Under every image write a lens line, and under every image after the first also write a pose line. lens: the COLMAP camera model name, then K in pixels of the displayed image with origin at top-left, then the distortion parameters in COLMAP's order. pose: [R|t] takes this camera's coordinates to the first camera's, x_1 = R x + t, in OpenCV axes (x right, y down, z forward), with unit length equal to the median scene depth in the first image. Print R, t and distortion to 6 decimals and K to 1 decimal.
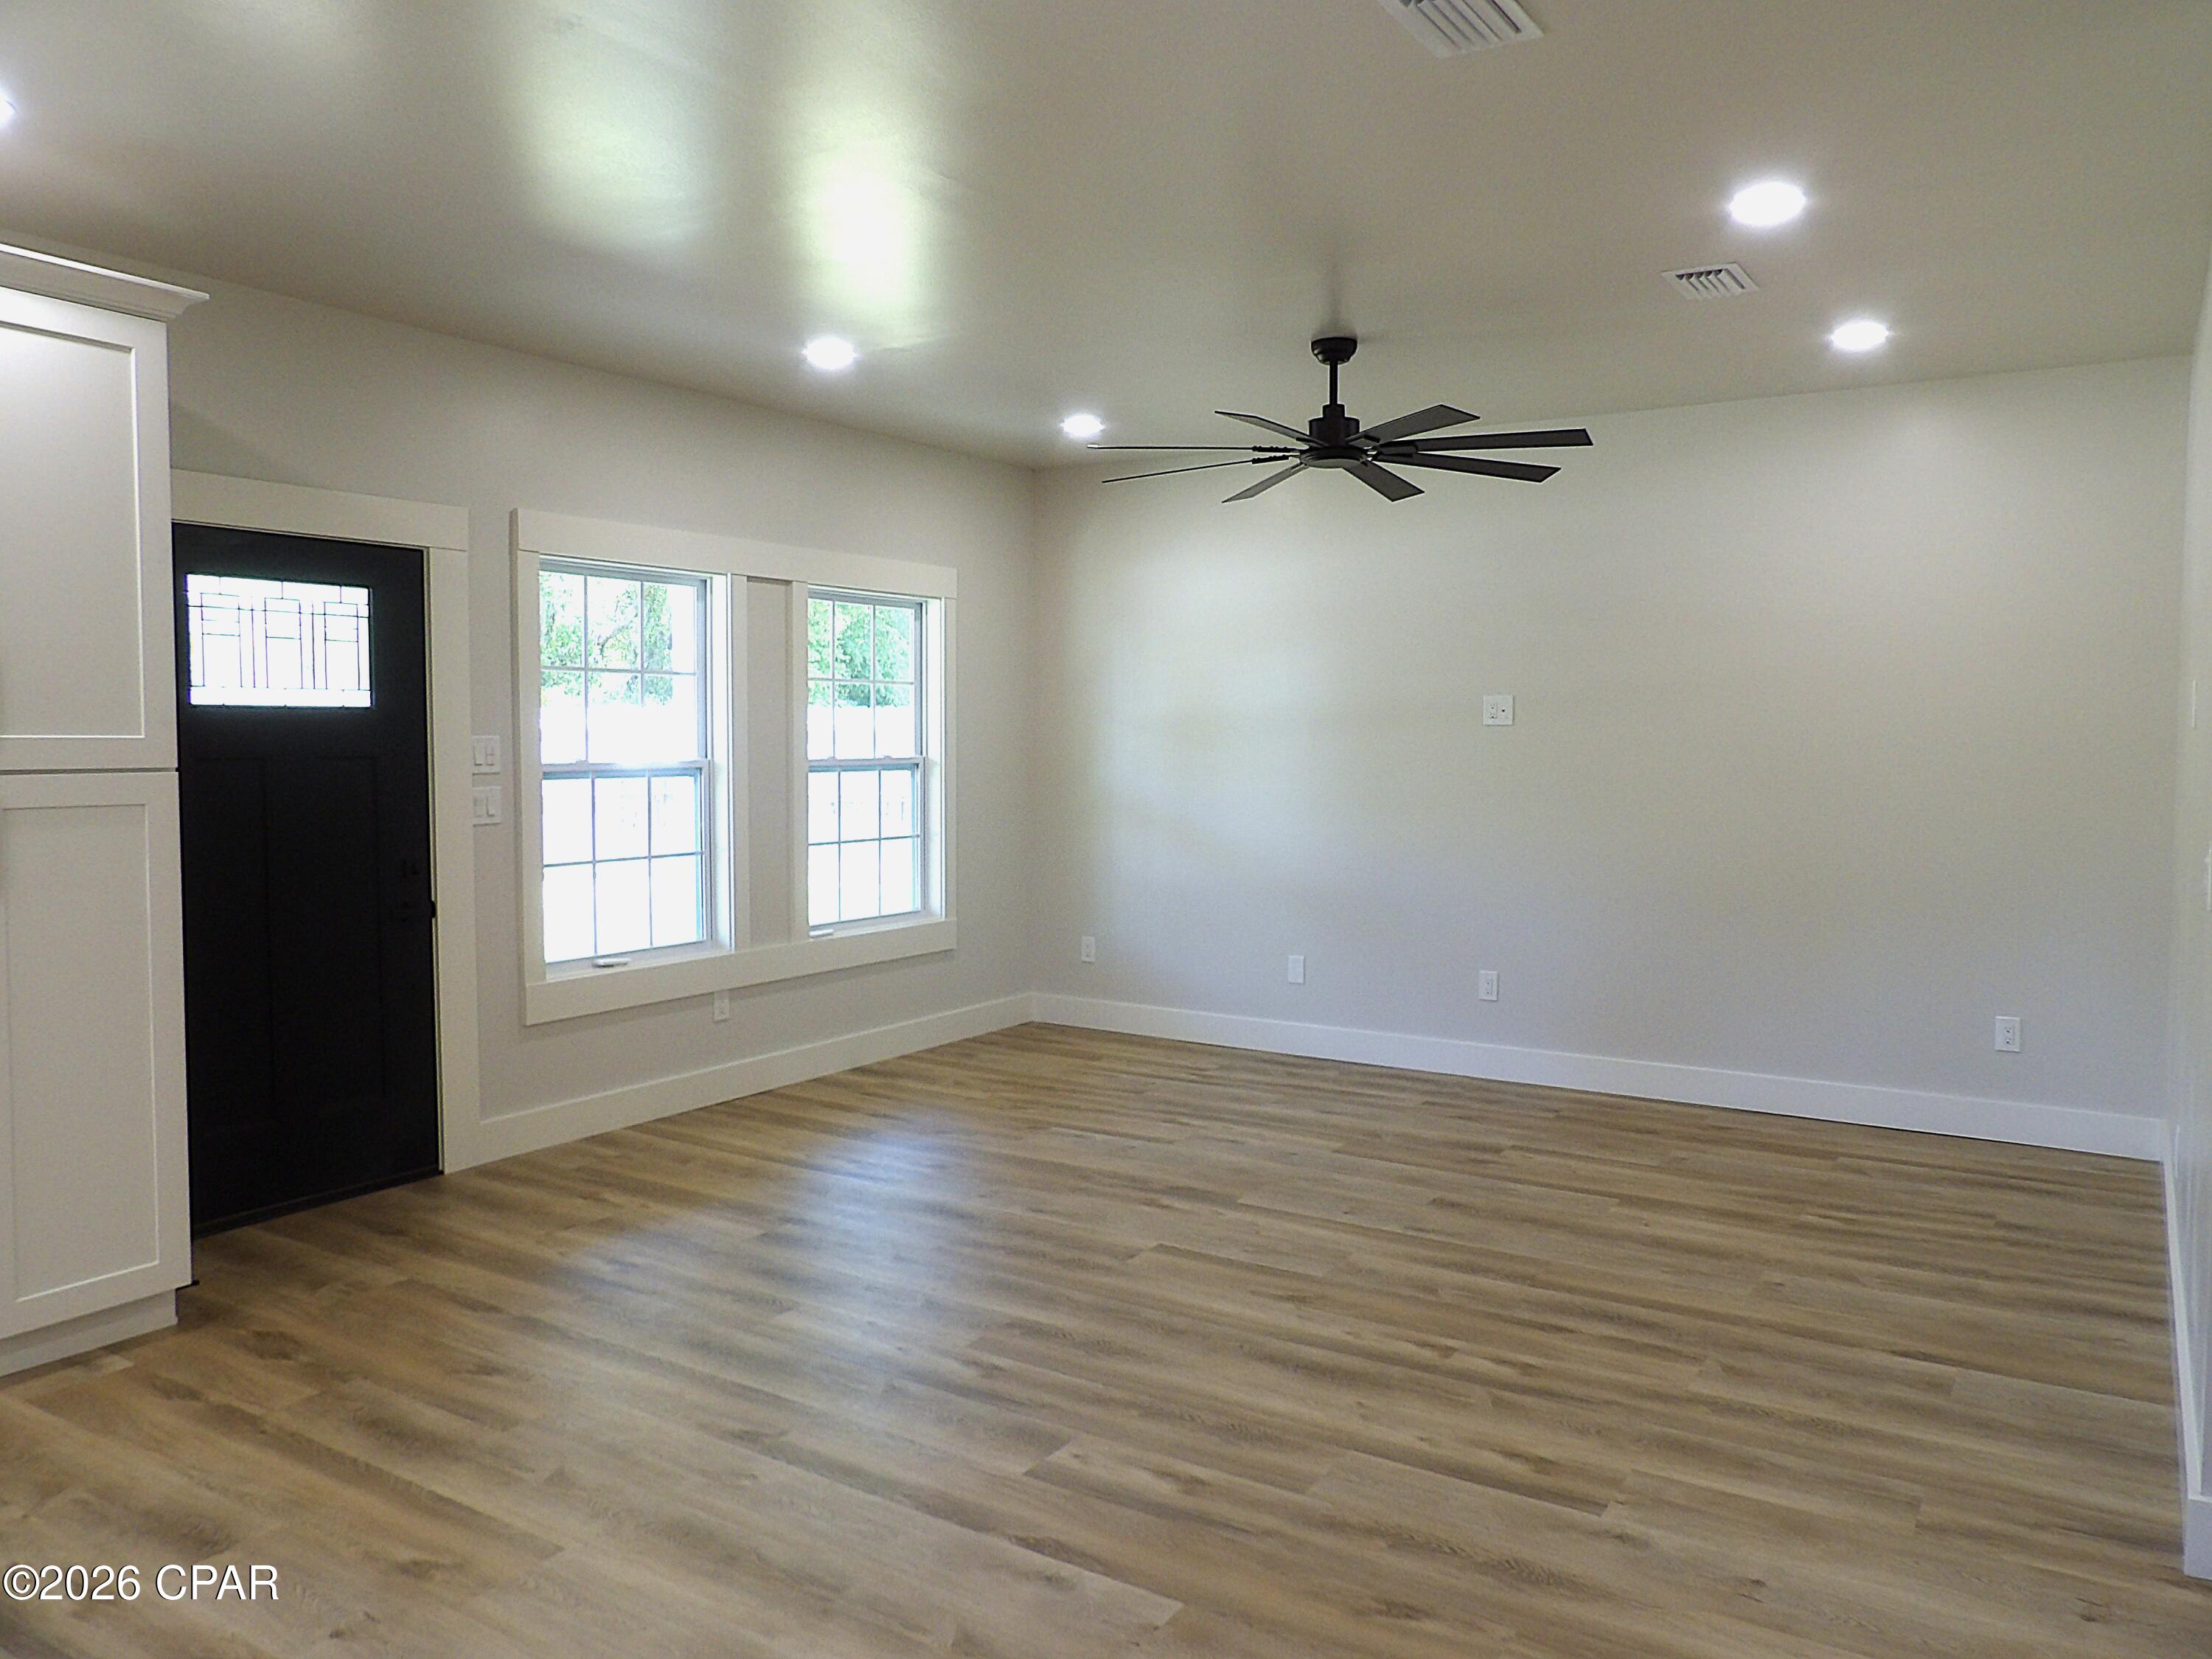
lens RADIAL K [[1579.5, 0, 1118.4], [0, 1579.5, 817.9], [0, 0, 1]] dist [-0.042111, 0.043473]
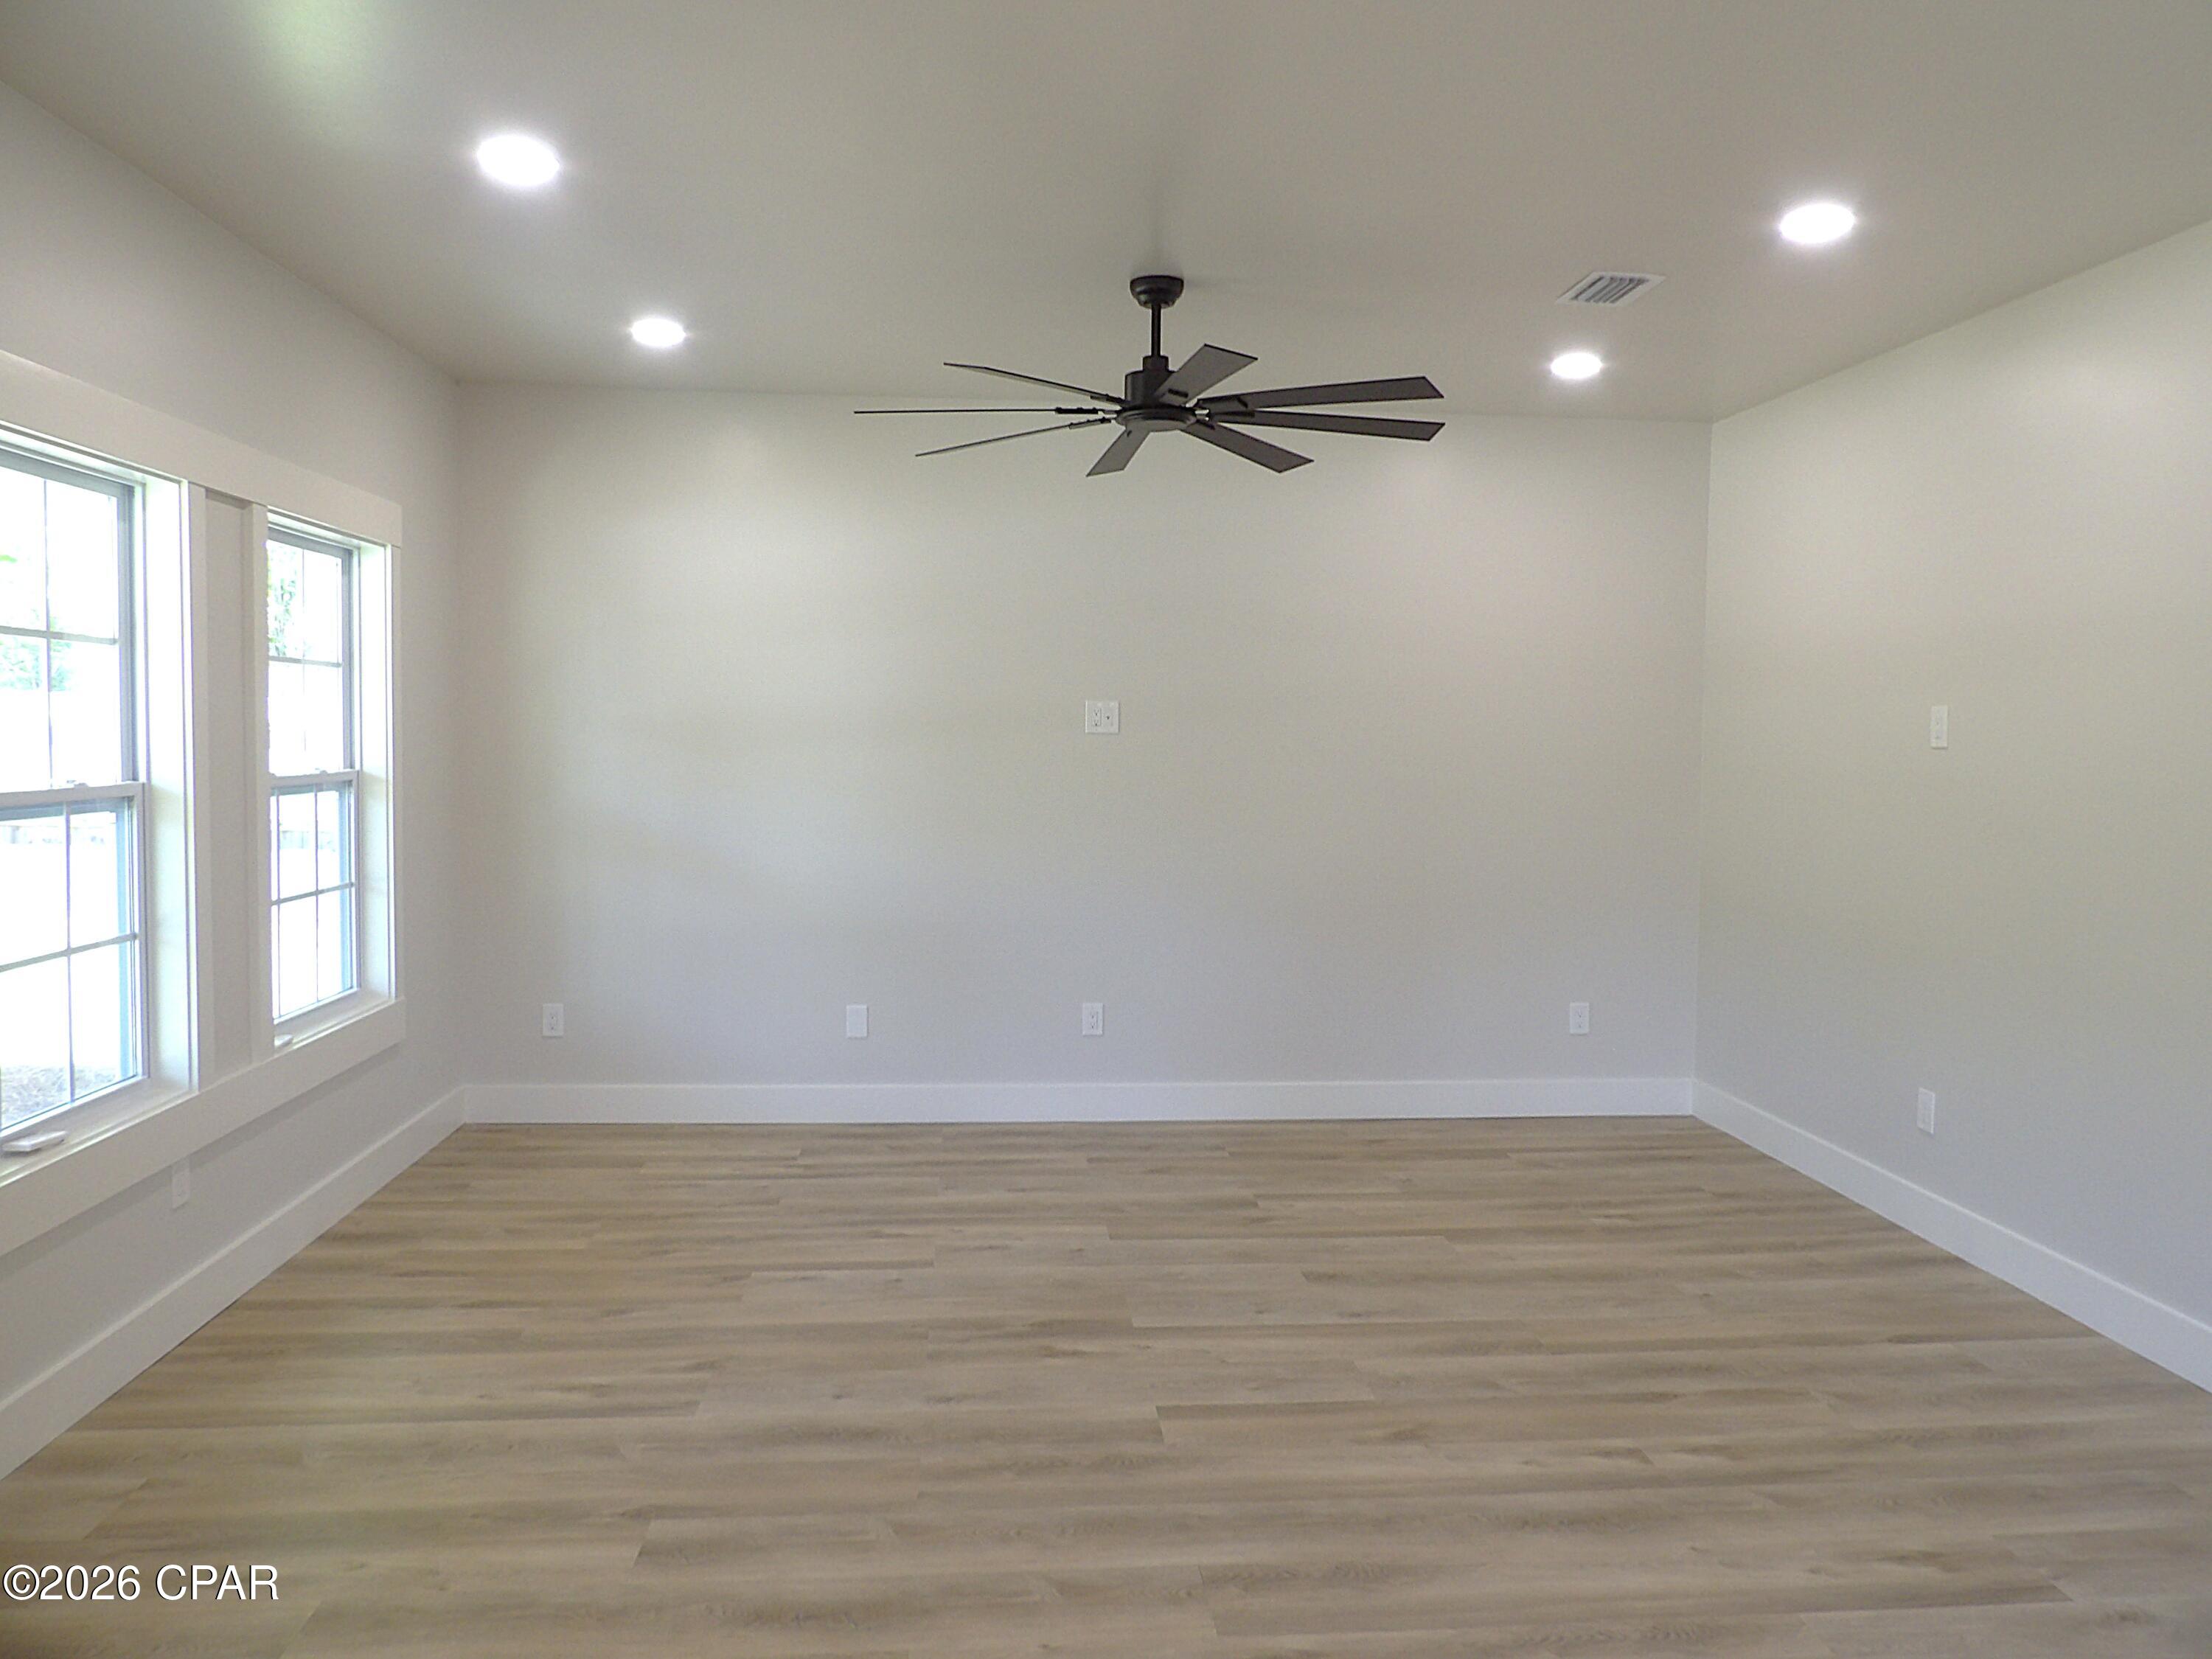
lens RADIAL K [[1579.5, 0, 1118.4], [0, 1579.5, 817.9], [0, 0, 1]] dist [-0.042111, 0.043473]
pose [[0.789844, -0.025114, 0.612793, -0.440810], [0.023080, 0.999671, 0.011221, -0.028524], [-0.612873, 0.005280, 0.790163, 0.381823]]
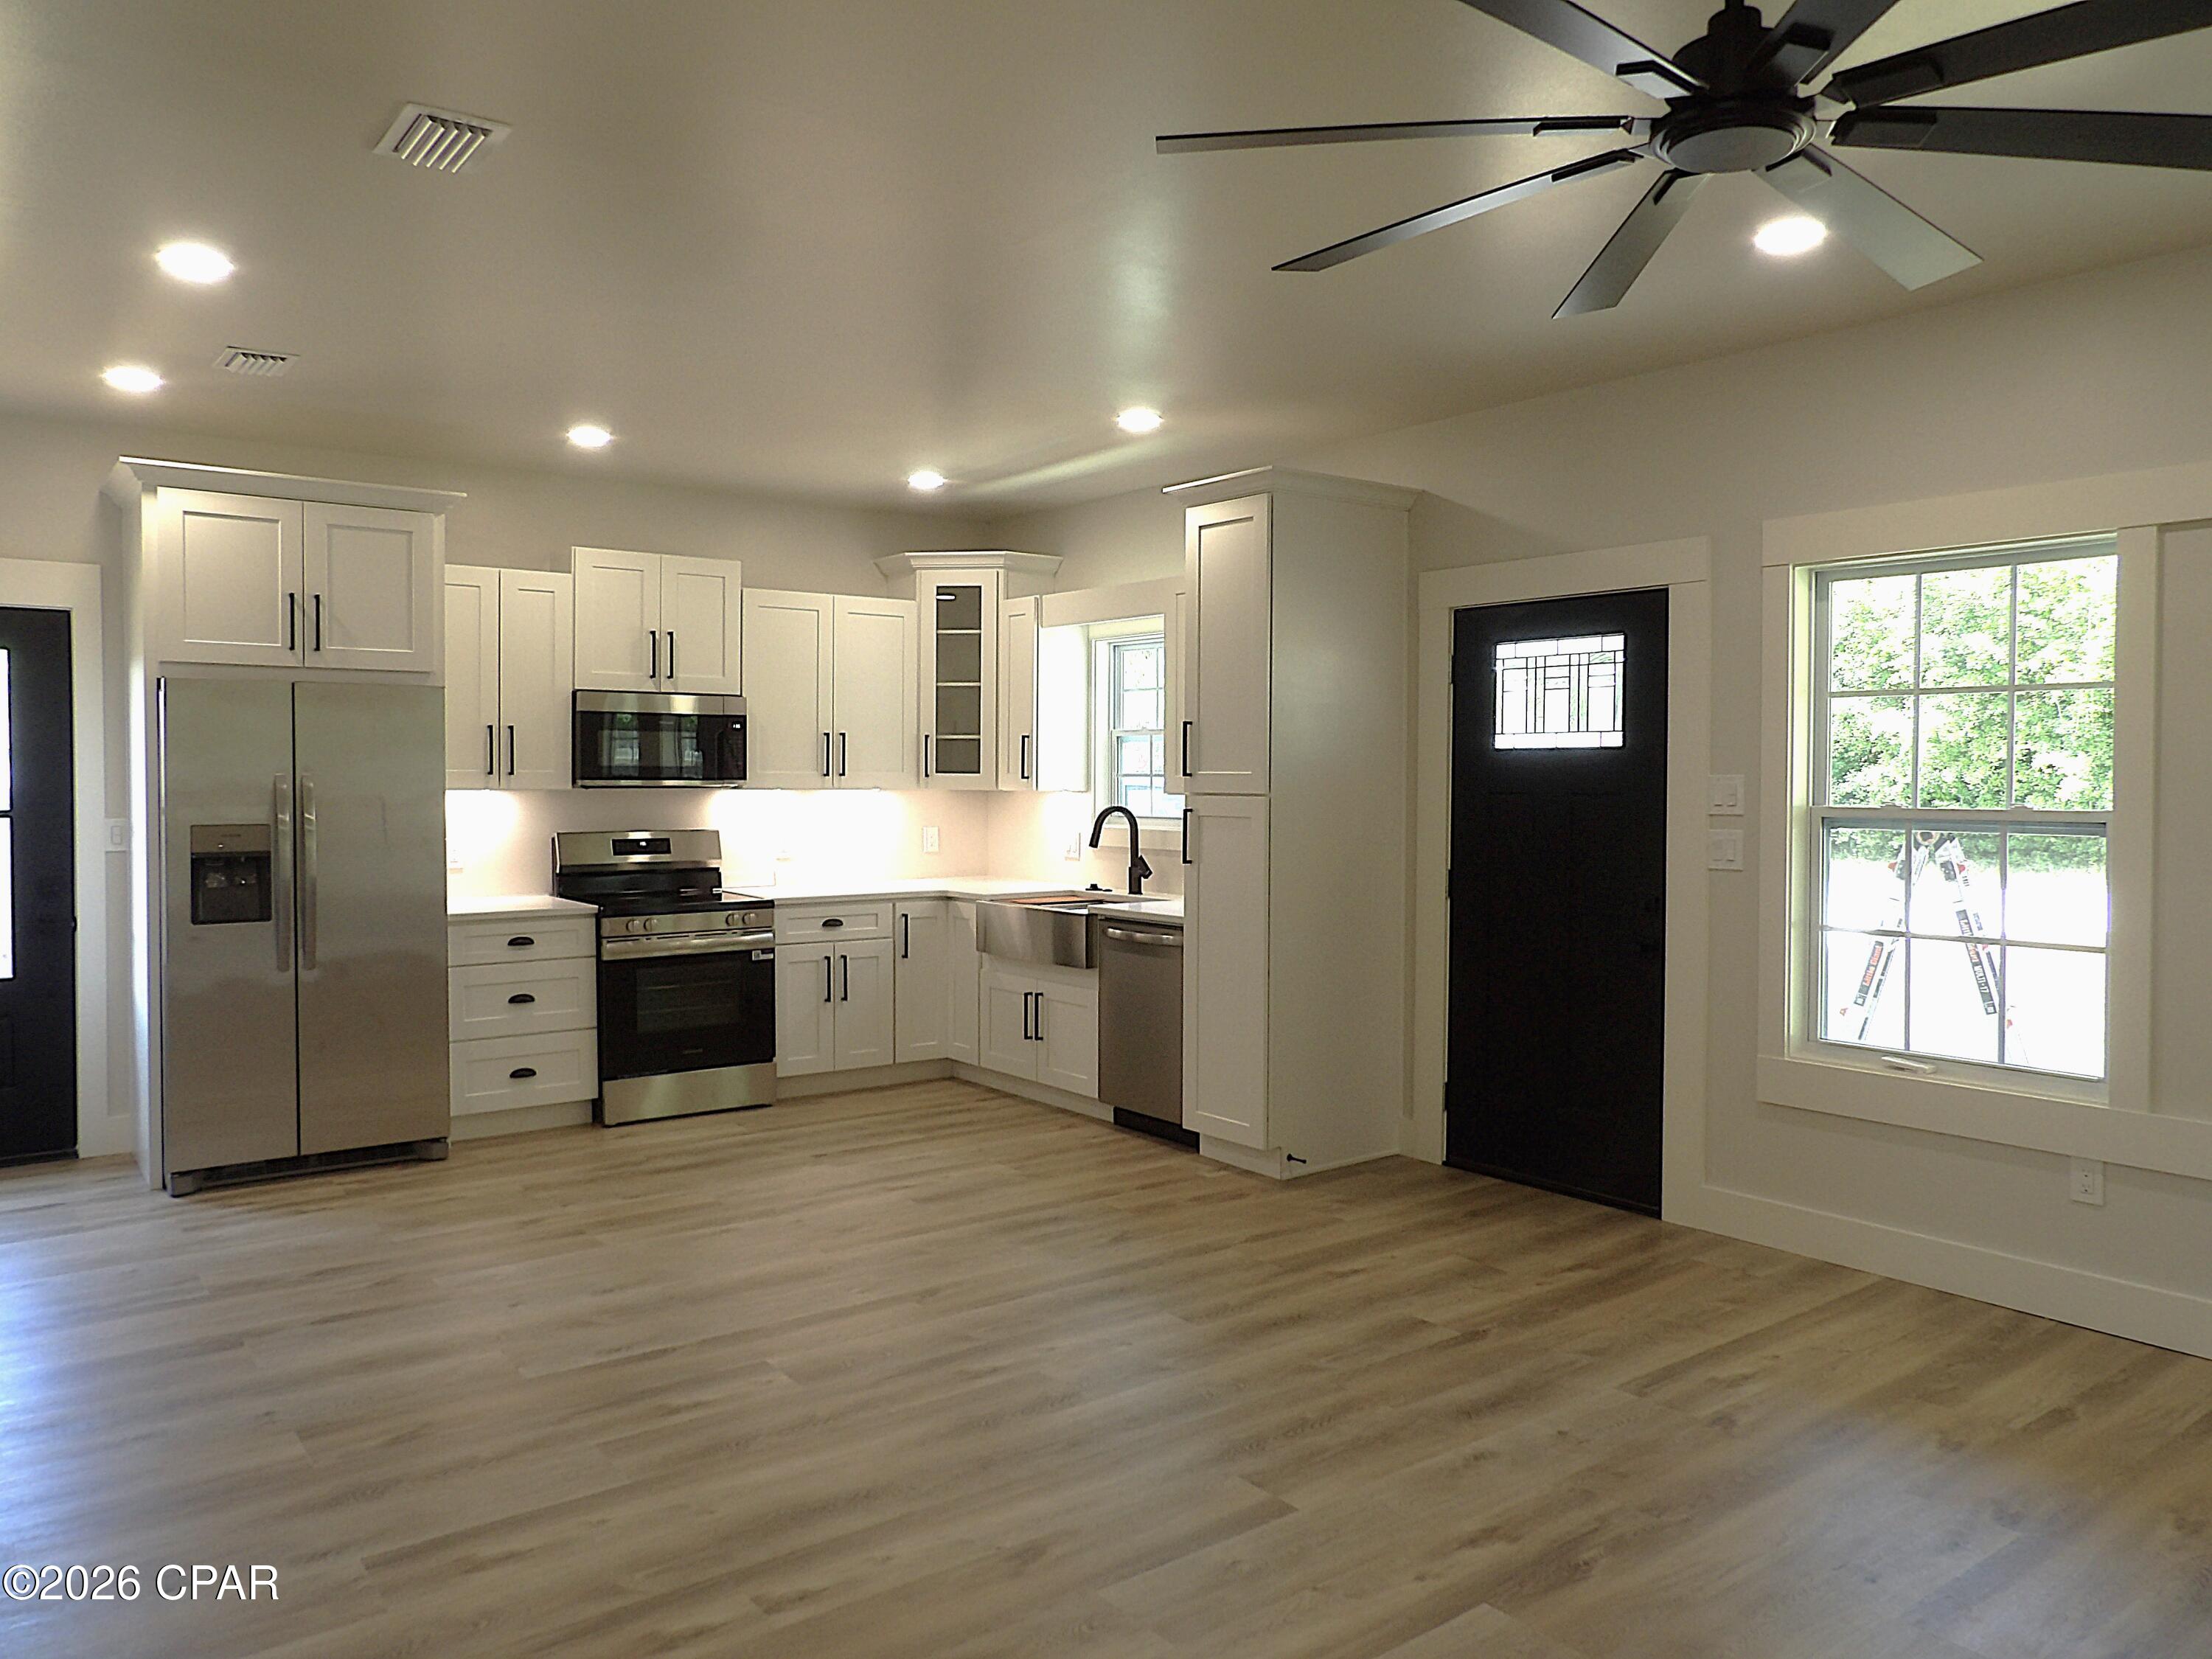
lens RADIAL K [[1555.0, 0, 1106.0], [0, 1555.0, 829.5], [0, 0, 1]] dist [0.007632, 0.005863]
pose [[-0.349603, 0.029038, -0.936448, 0.660360], [-0.046570, 0.997745, 0.048324, -0.052663], [0.935740, 0.060505, -0.347462, 1.099438]]
